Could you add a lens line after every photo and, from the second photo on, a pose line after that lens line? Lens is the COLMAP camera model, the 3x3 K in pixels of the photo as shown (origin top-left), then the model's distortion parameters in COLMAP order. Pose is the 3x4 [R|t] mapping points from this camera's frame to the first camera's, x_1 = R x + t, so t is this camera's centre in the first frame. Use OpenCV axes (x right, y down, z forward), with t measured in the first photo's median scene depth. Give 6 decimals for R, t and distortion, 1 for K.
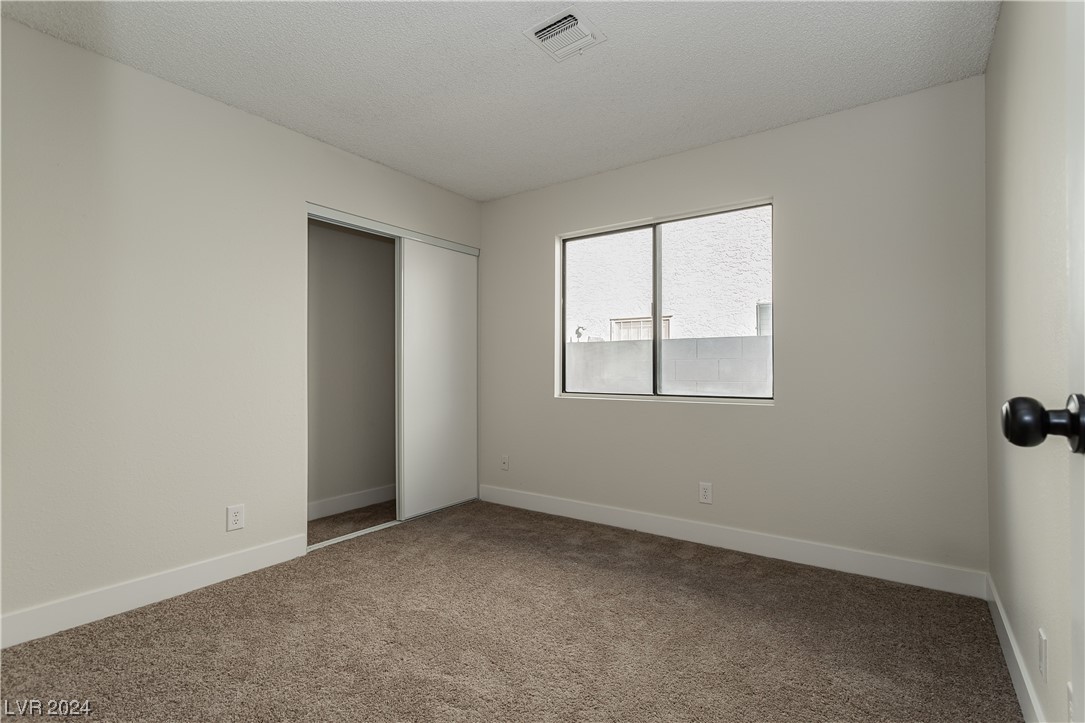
lens RADIAL K [[519.8, 0, 542.7], [0, 519.8, 366.0], [0, 0, 1]] dist [0.002335, 0.001291]
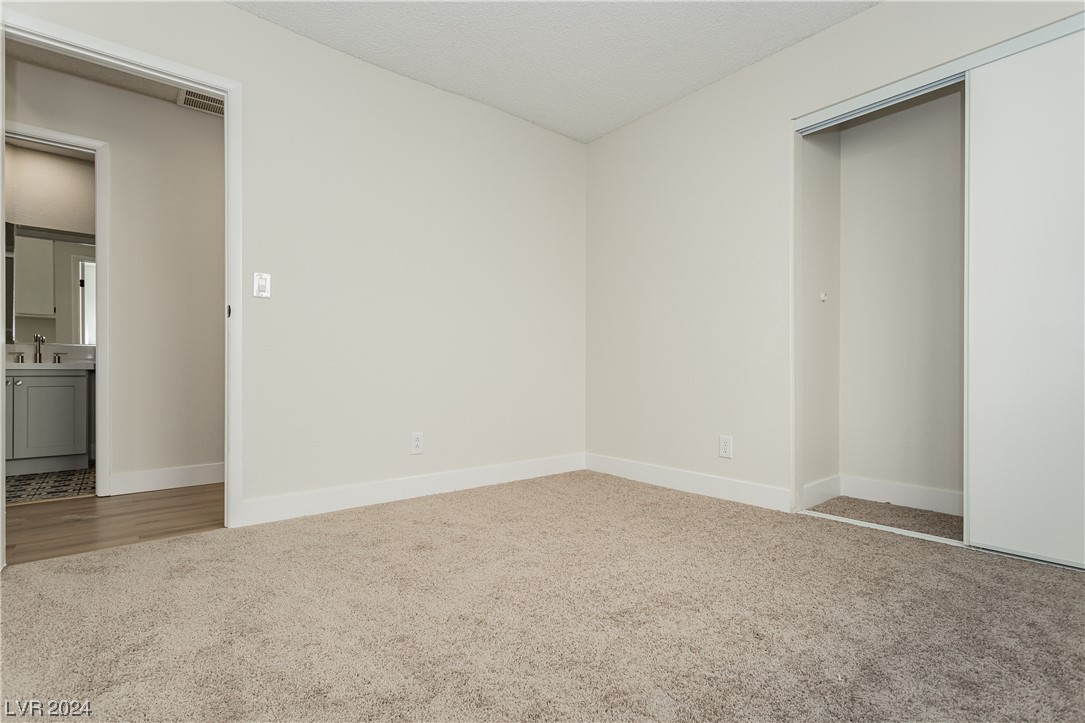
lens RADIAL K [[519.8, 0, 542.7], [0, 519.8, 366.0], [0, 0, 1]] dist [0.002335, 0.001291]
pose [[-0.245118, 0.000037, -0.969493, 0.516544], [0.006160, 0.999980, -0.001519, 0.105526], [0.969474, -0.006344, -0.245113, 0.799826]]
